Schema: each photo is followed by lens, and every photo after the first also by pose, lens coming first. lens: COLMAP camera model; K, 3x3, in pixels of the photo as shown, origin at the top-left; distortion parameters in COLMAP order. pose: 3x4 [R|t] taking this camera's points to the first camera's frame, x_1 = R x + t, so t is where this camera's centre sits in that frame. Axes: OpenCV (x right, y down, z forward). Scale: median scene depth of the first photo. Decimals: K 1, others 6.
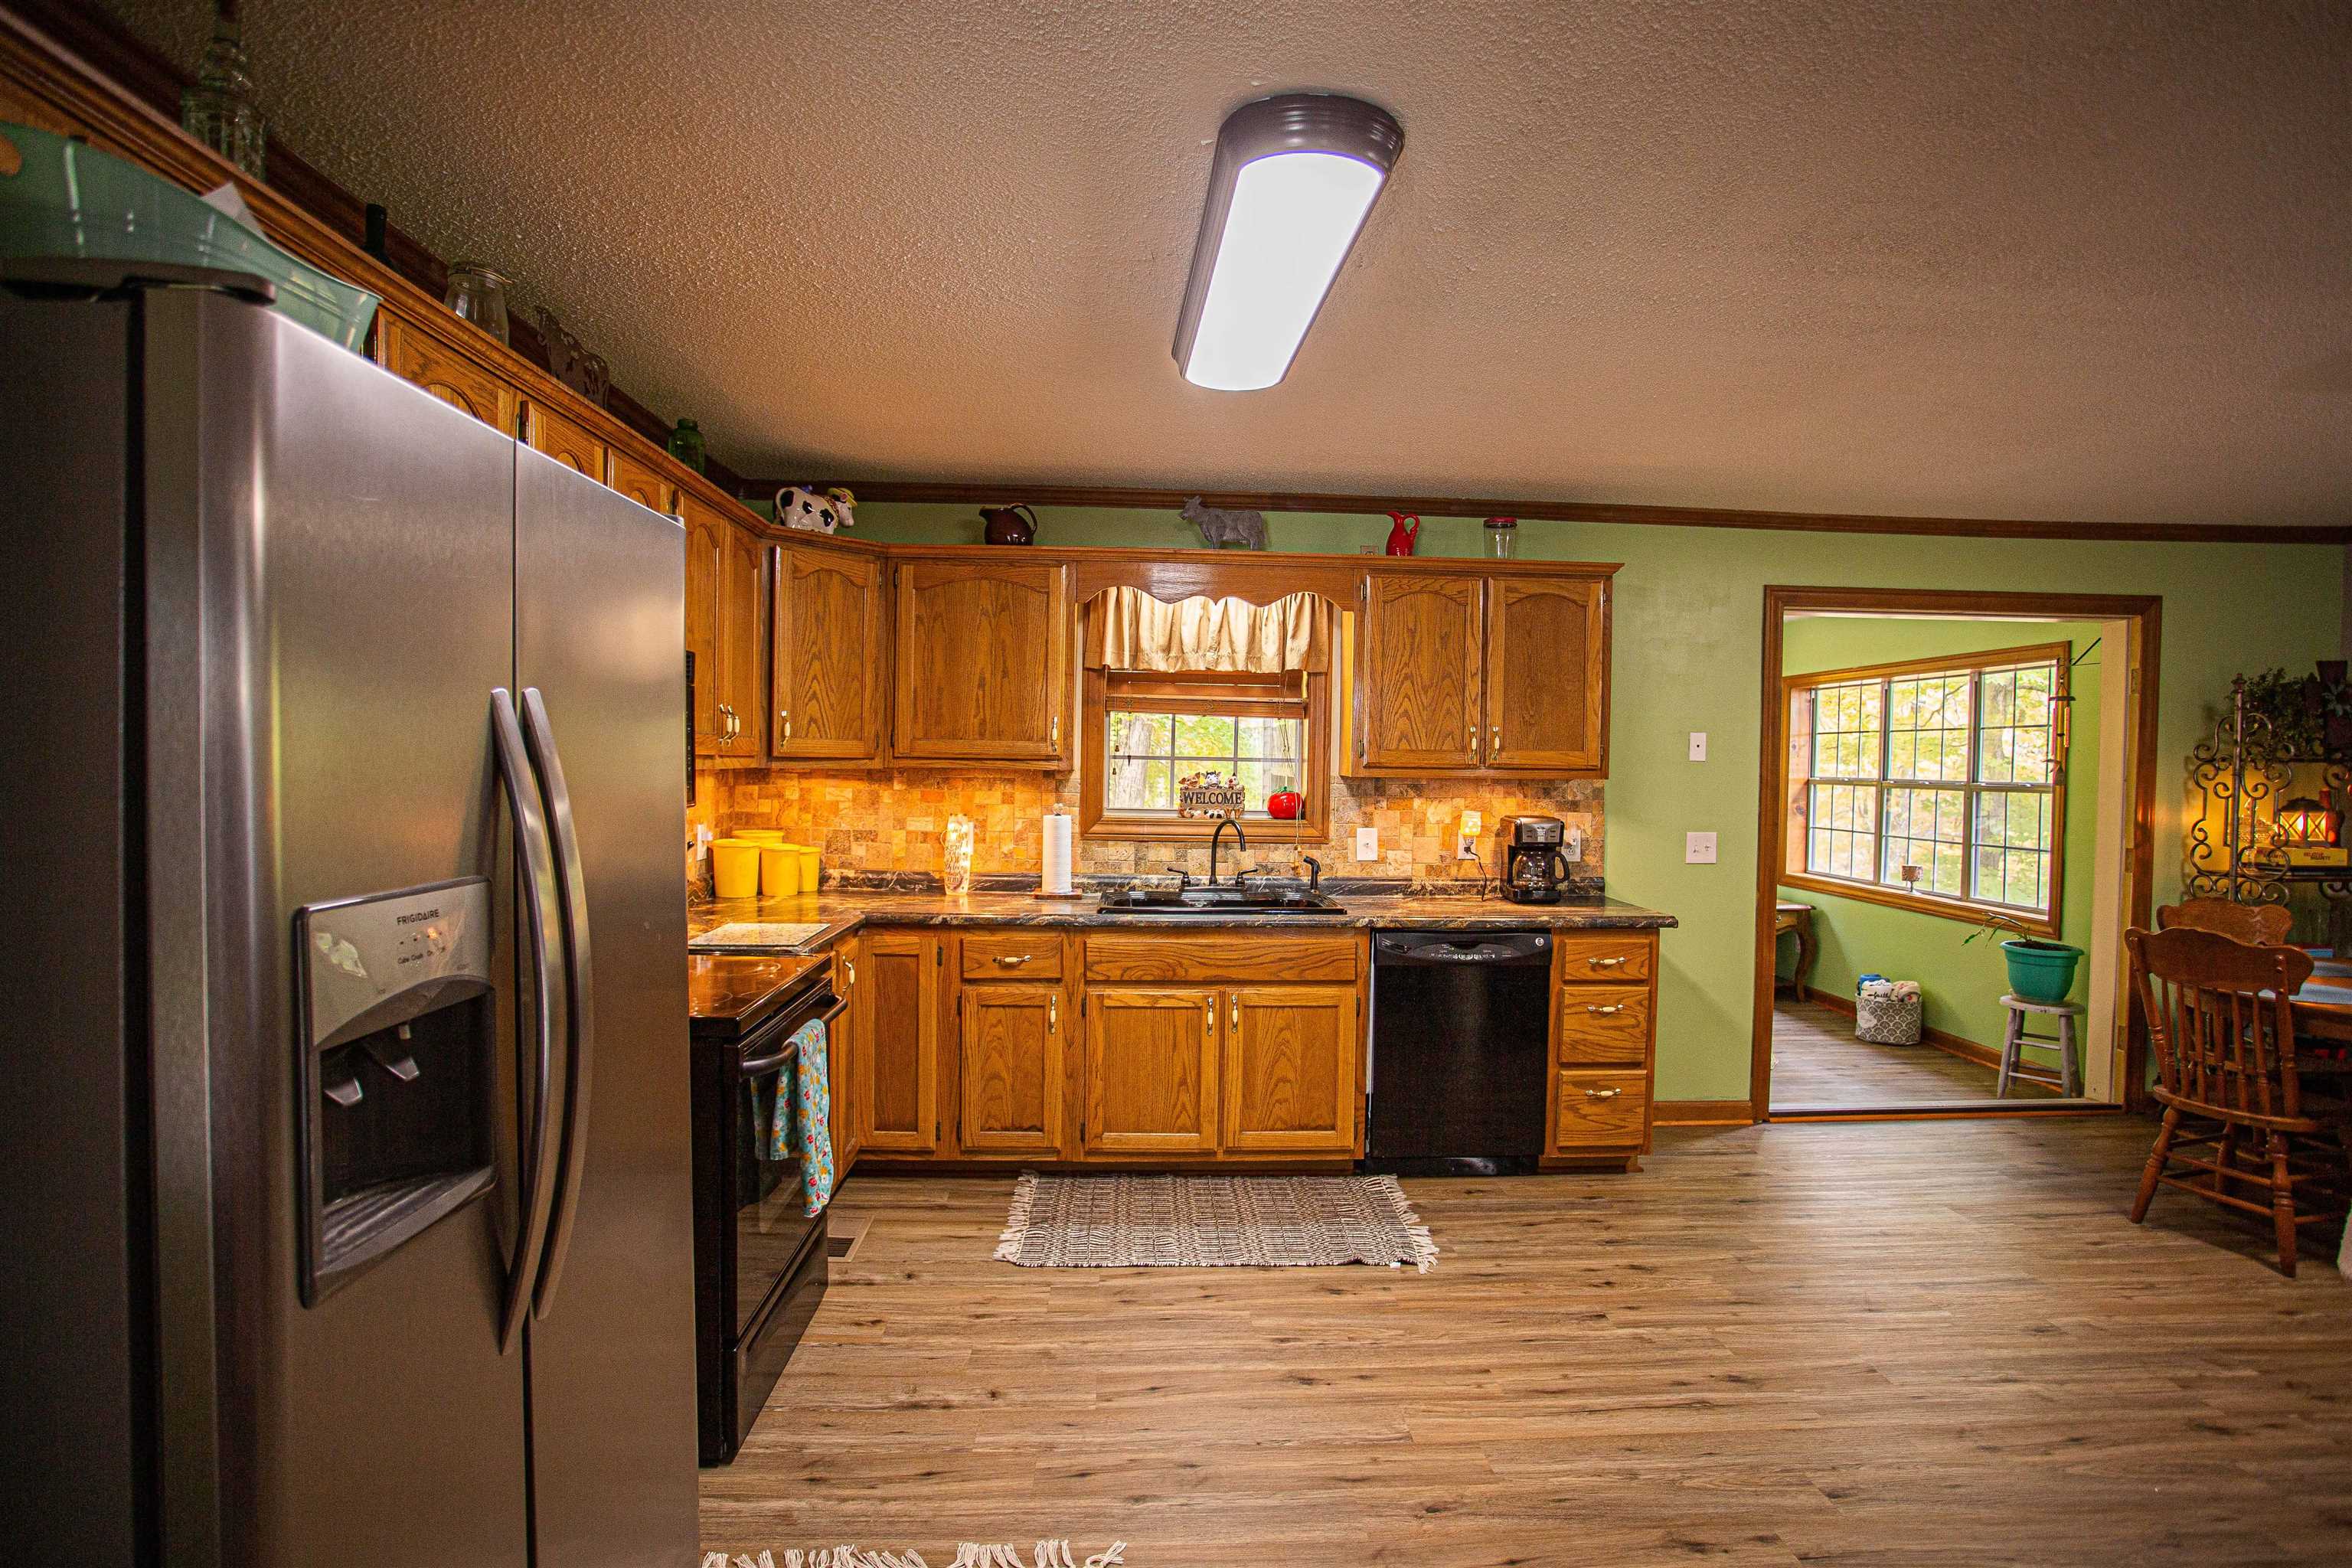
lens RADIAL K [[1154.2, 0, 1198.0], [0, 1154.2, 798.9], [0, 0, 1]] dist [-0.059781, 0.024188]
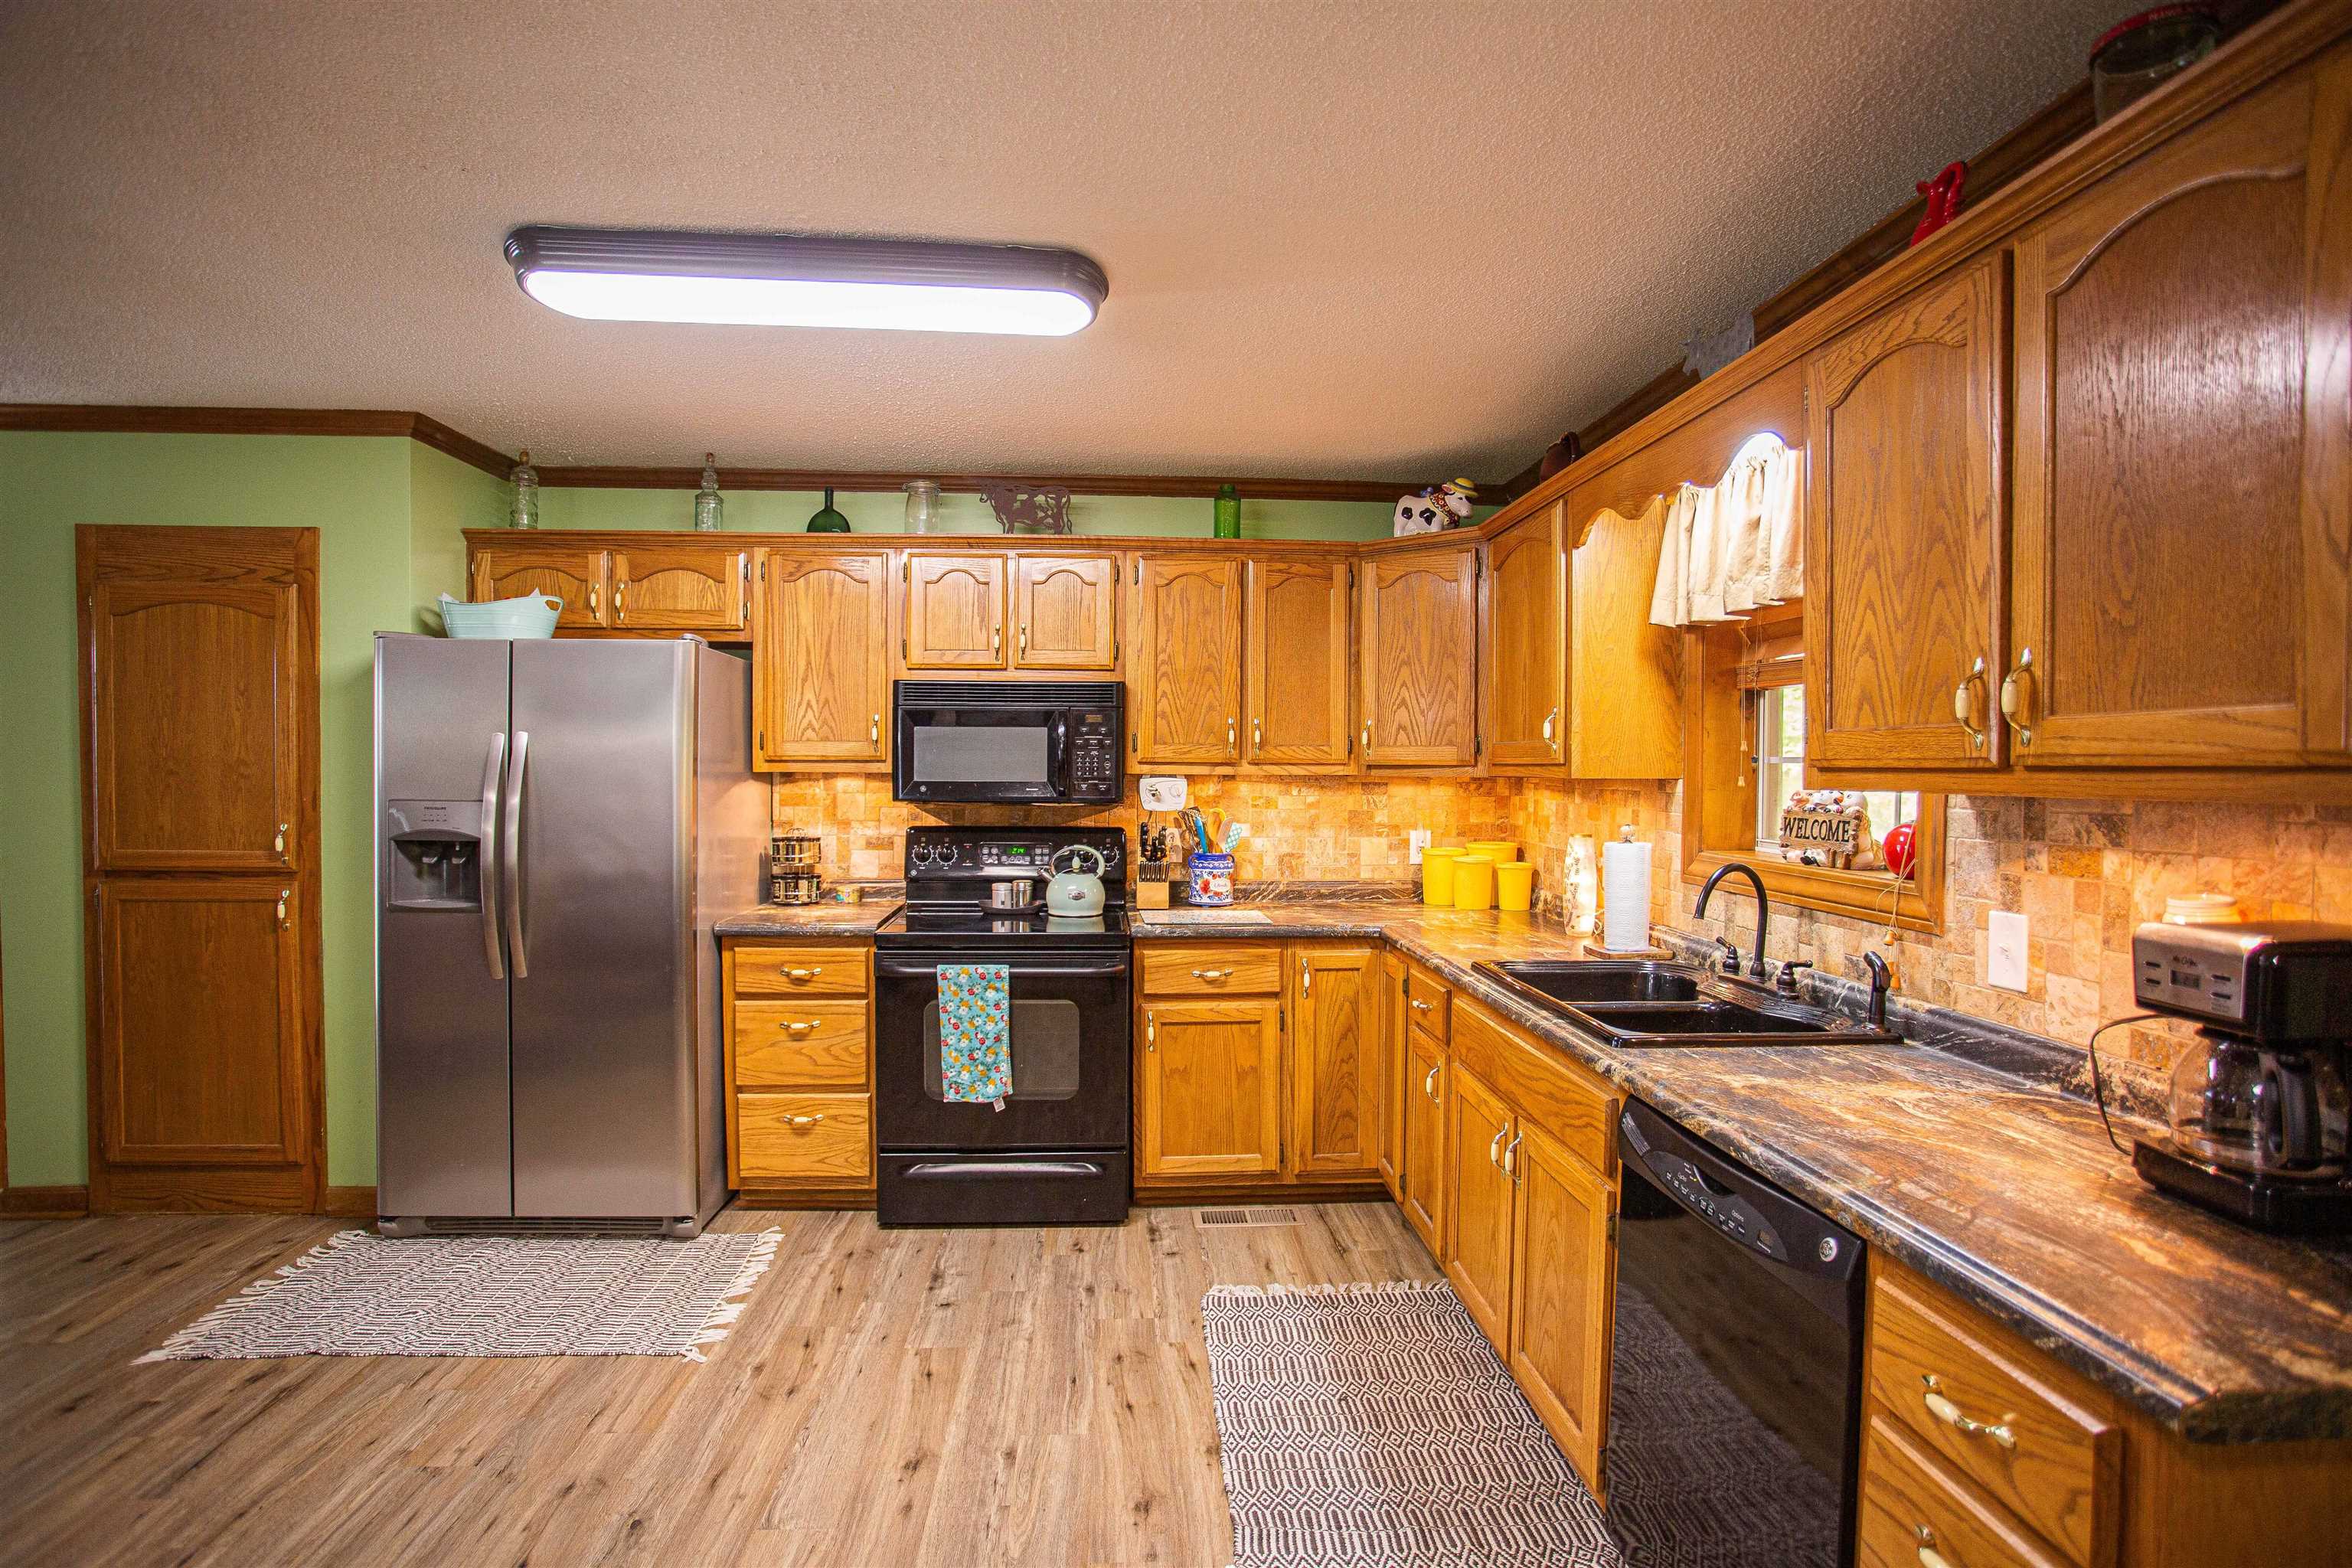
lens RADIAL K [[1154.2, 0, 1170.6], [0, 1154.2, 785.3], [0, 0, 1]] dist [-0.059781, 0.024188]
pose [[0.005794, 0.002665, -0.999980, 0.582933], [-0.037461, 0.999295, 0.002446, -0.011941], [0.999281, 0.037446, 0.005889, 0.709458]]
